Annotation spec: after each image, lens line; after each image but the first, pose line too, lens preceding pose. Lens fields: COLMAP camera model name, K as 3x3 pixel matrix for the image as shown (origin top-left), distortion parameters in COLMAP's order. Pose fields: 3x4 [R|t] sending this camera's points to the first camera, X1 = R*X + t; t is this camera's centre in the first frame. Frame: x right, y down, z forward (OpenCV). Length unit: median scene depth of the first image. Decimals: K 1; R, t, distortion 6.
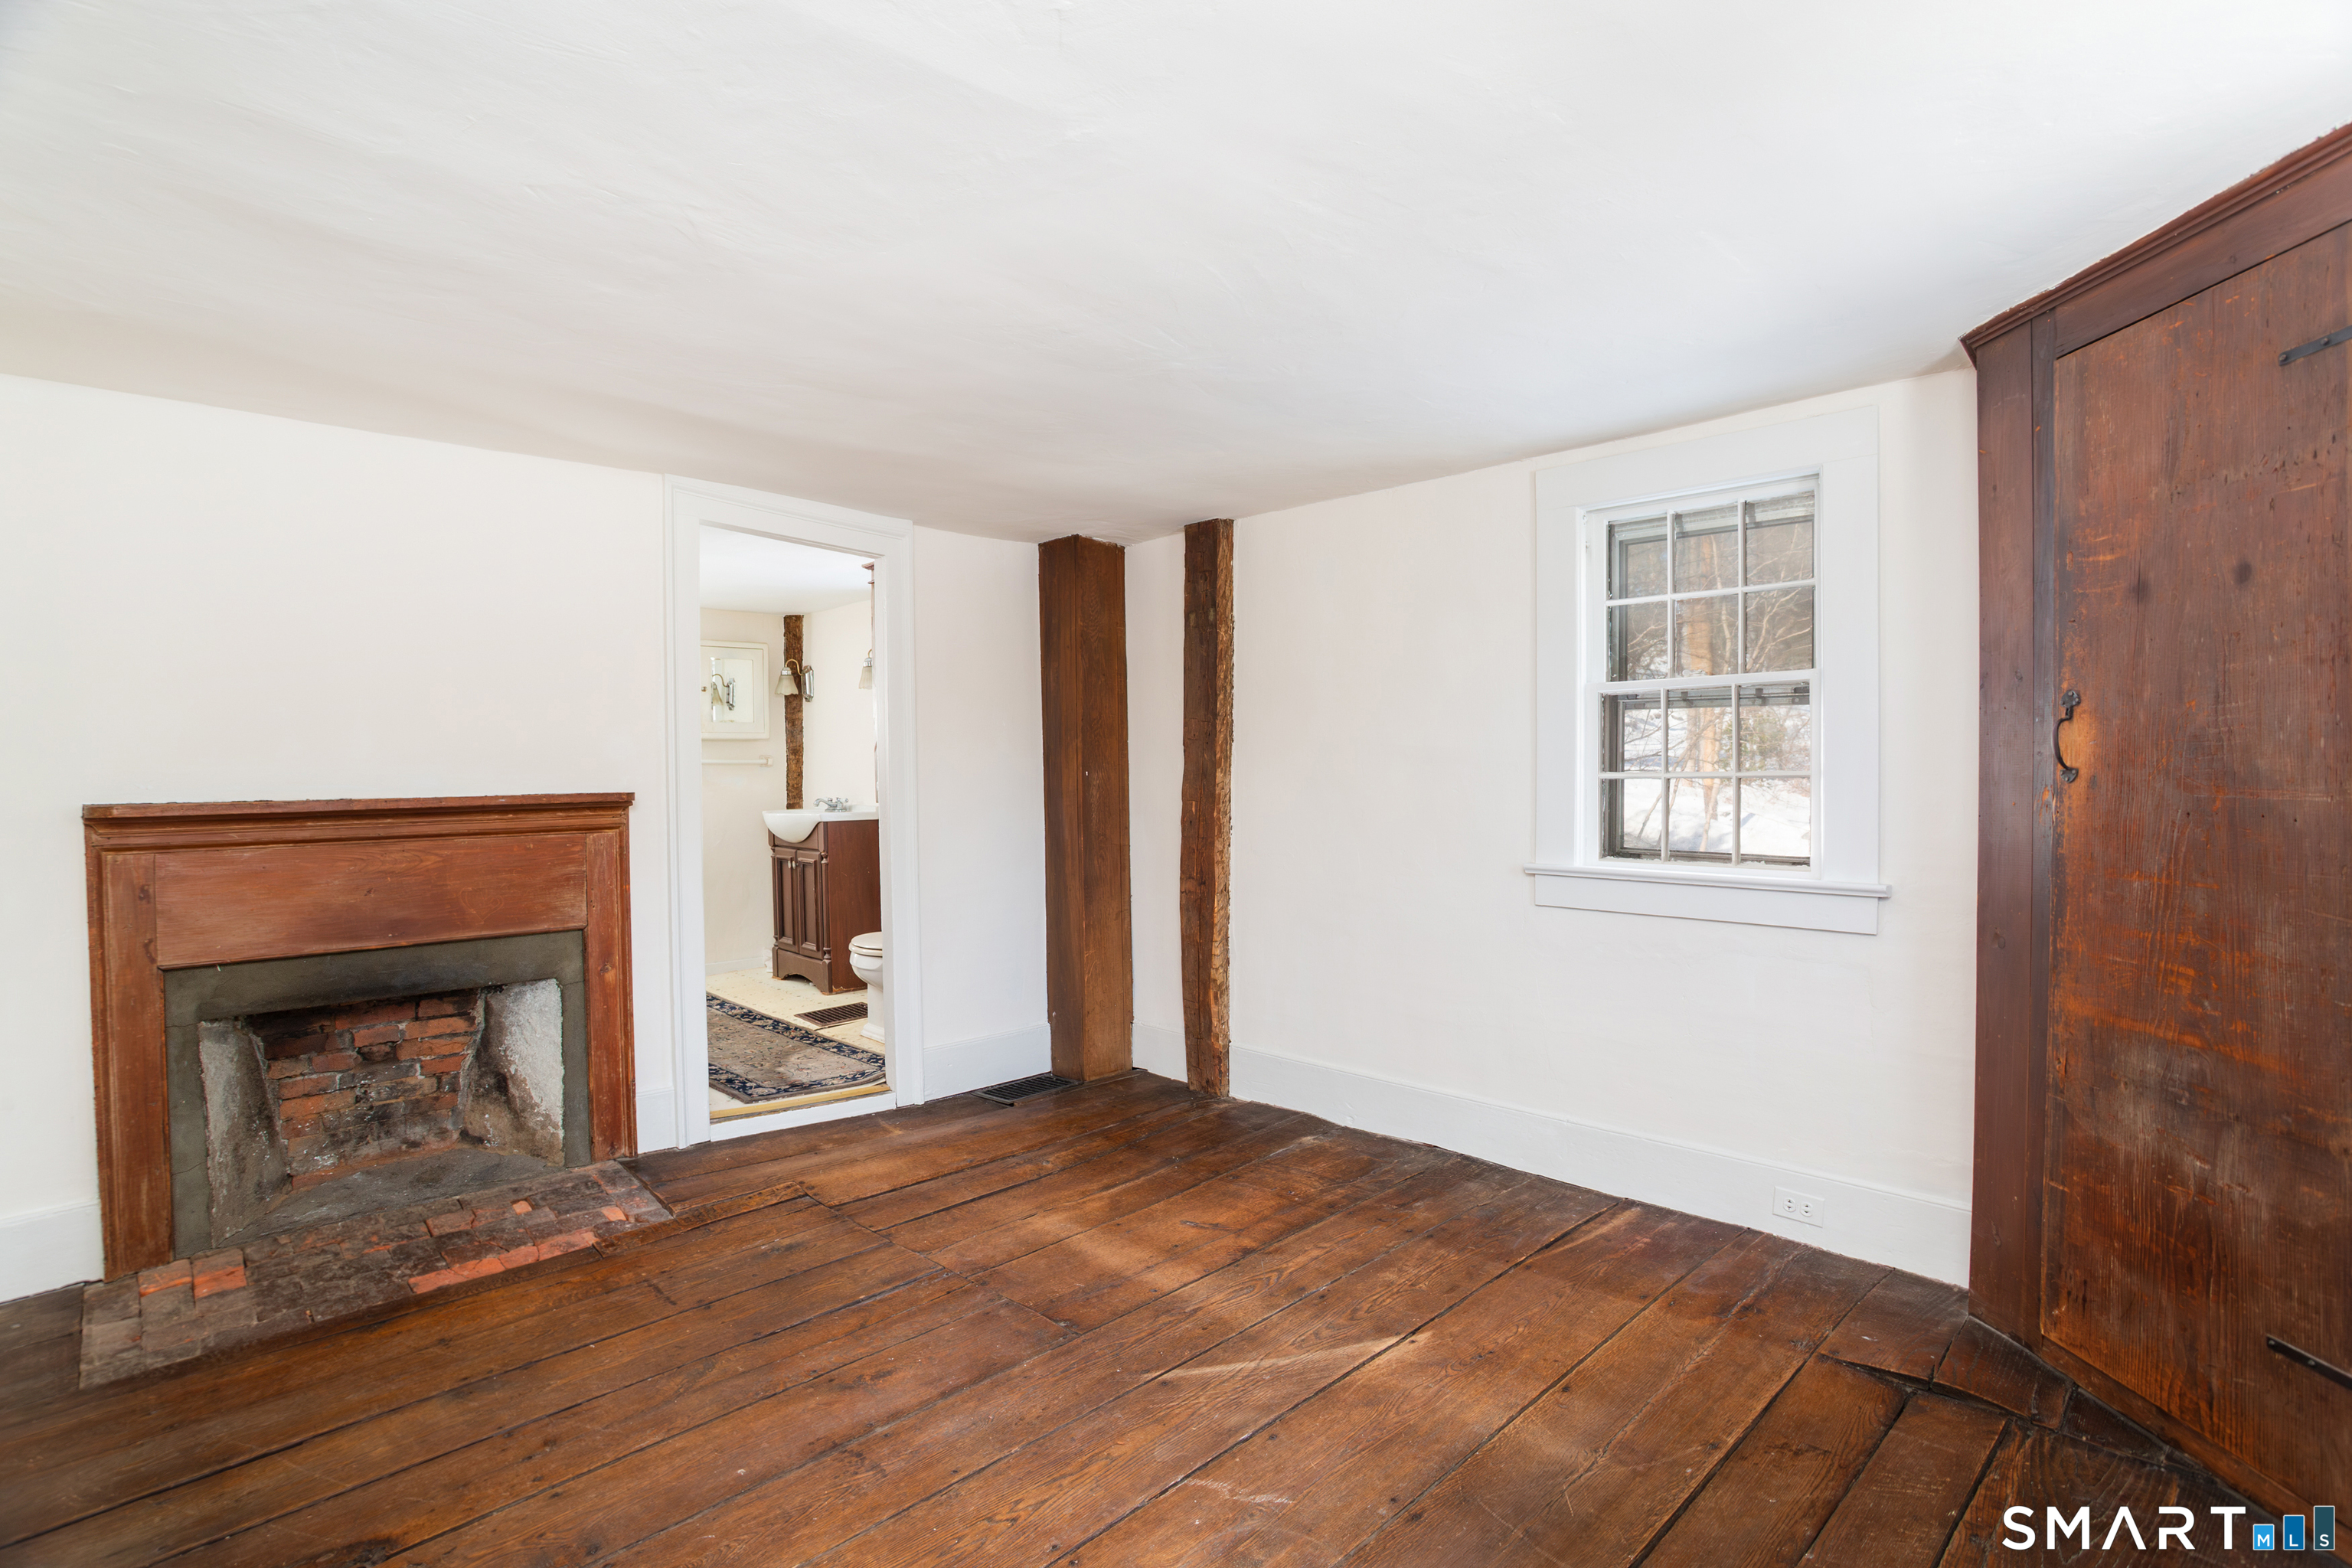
lens RADIAL K [[1125.4, 0, 1172.0], [0, 1125.4, 783.8], [0, 0, 1]] dist [-0.020747, 0.000049]
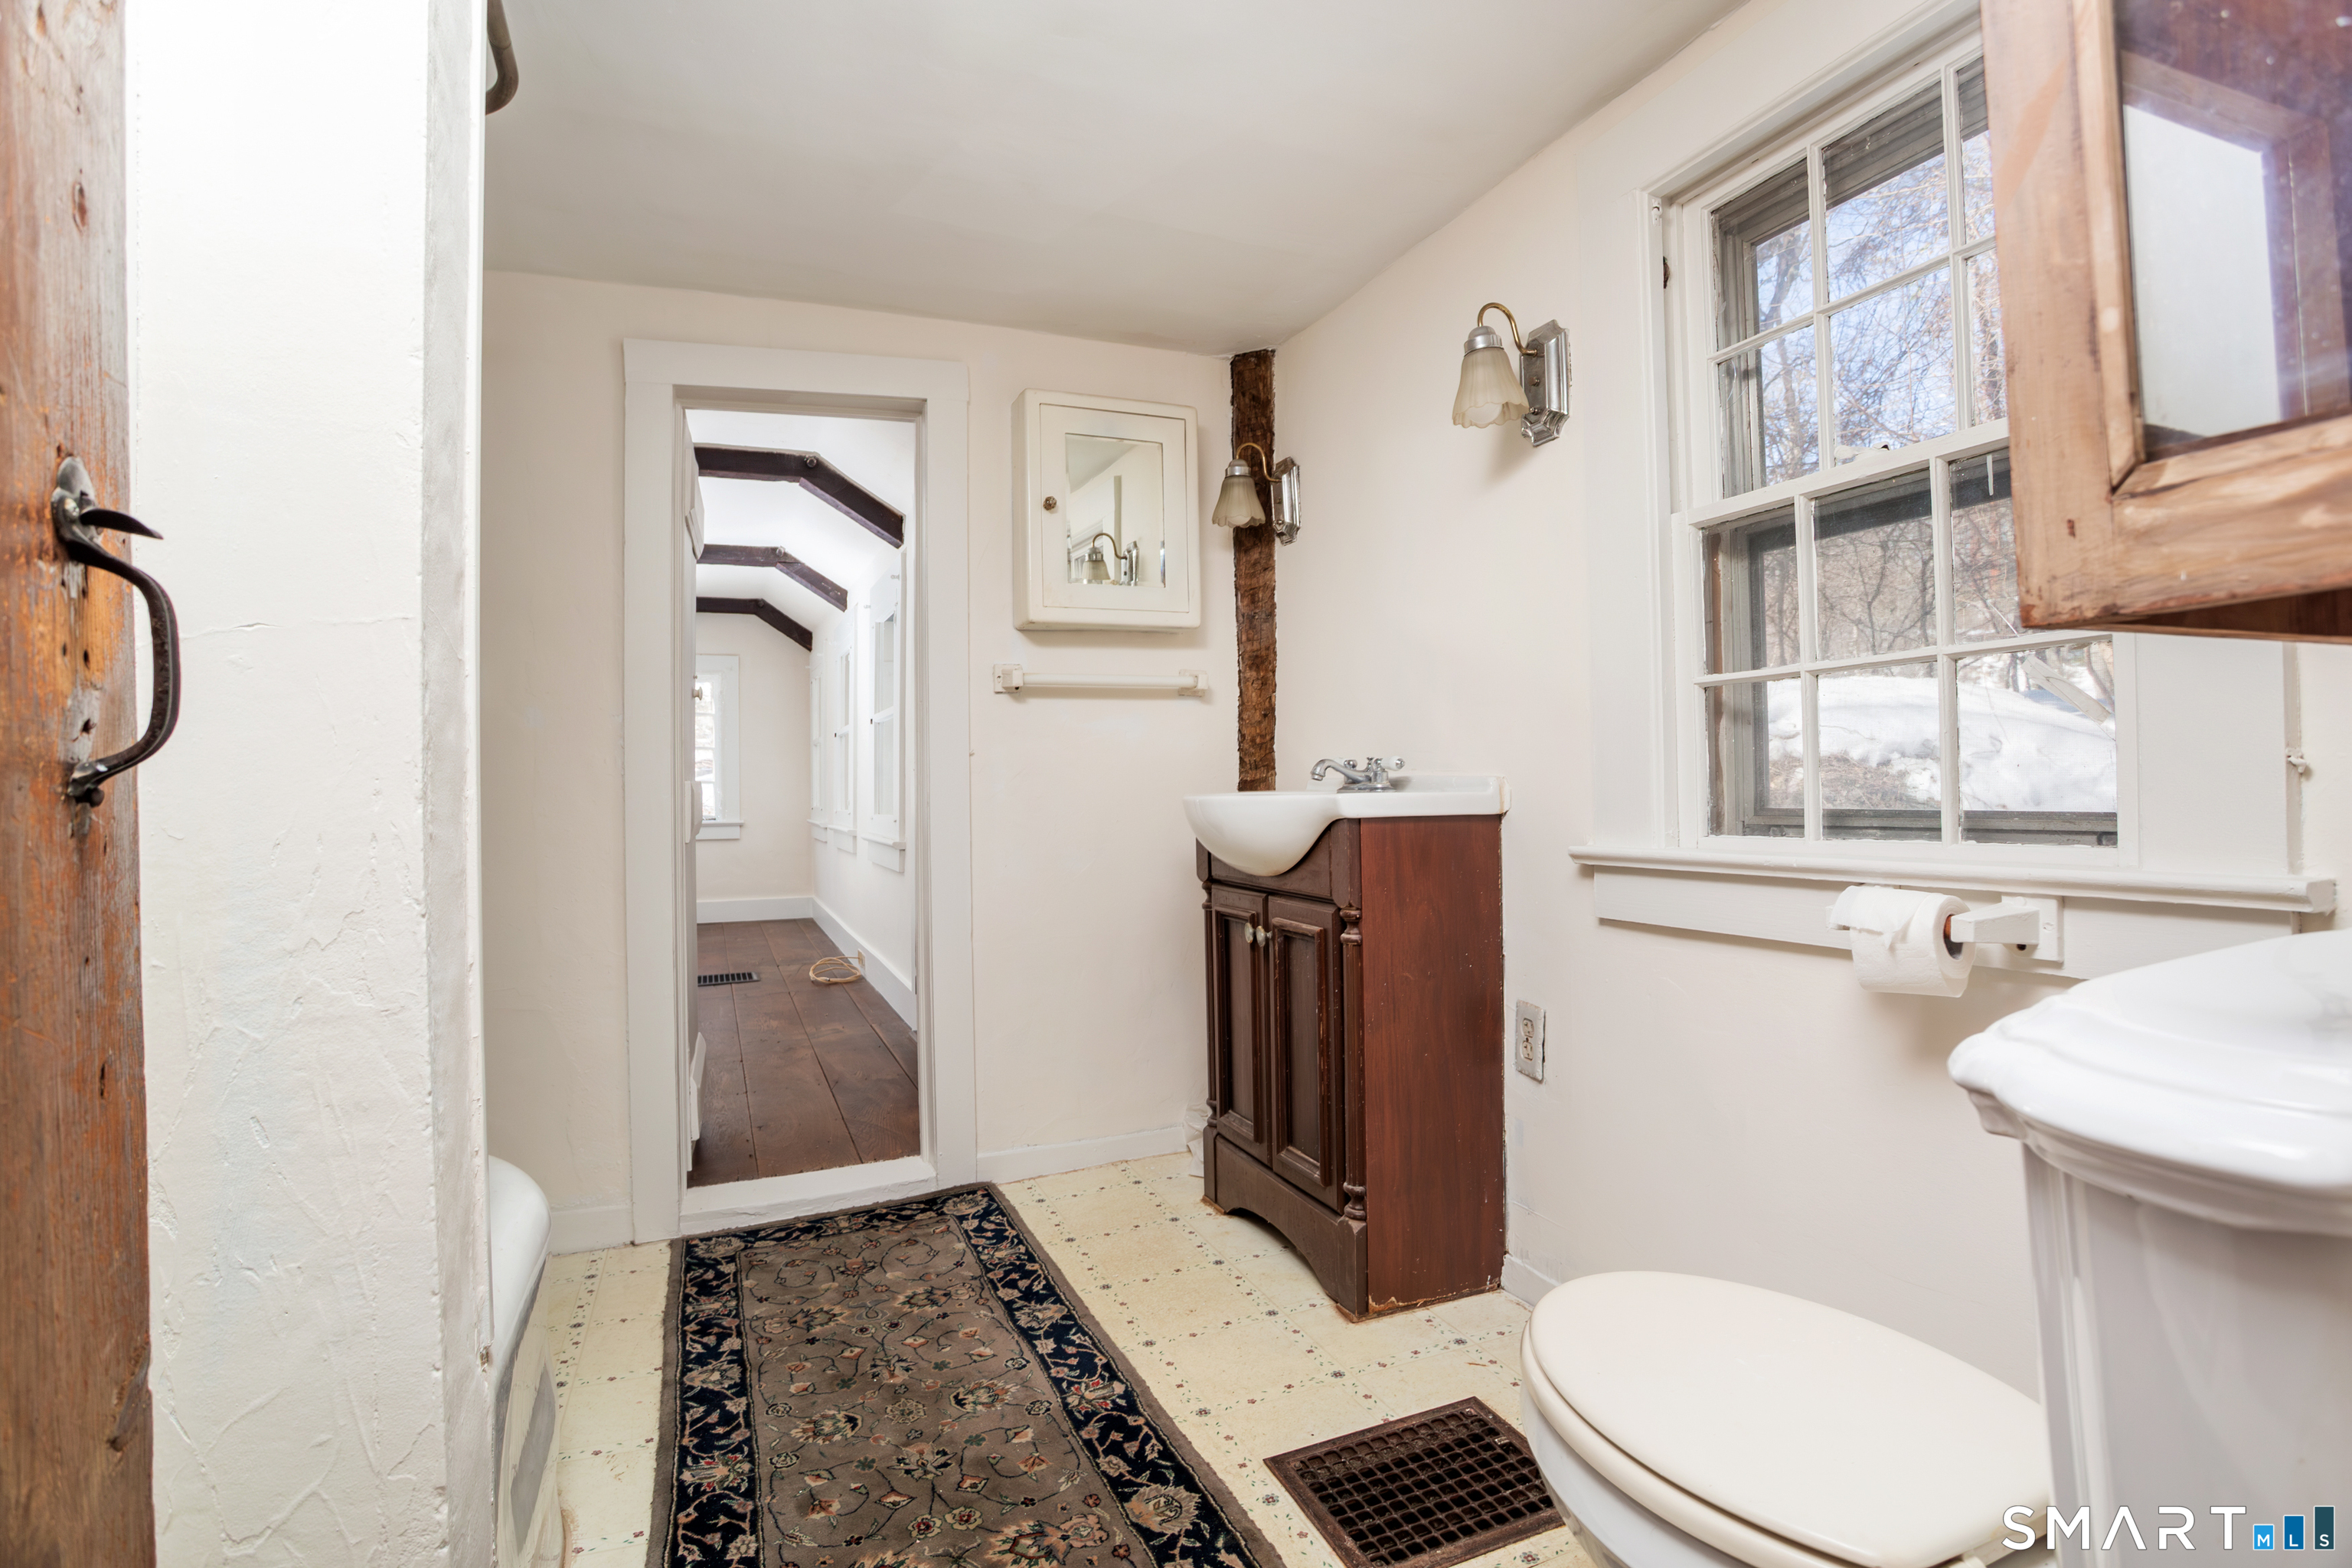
lens RADIAL K [[1125.4, 0, 1175.4], [0, 1125.4, 777.7], [0, 0, 1]] dist [-0.020747, 0.000049]
pose [[0.933089, -0.011325, -0.359466, -0.214999], [-0.004799, 0.999023, -0.043932, 0.034385], [0.359613, 0.042718, 0.932123, 0.602482]]
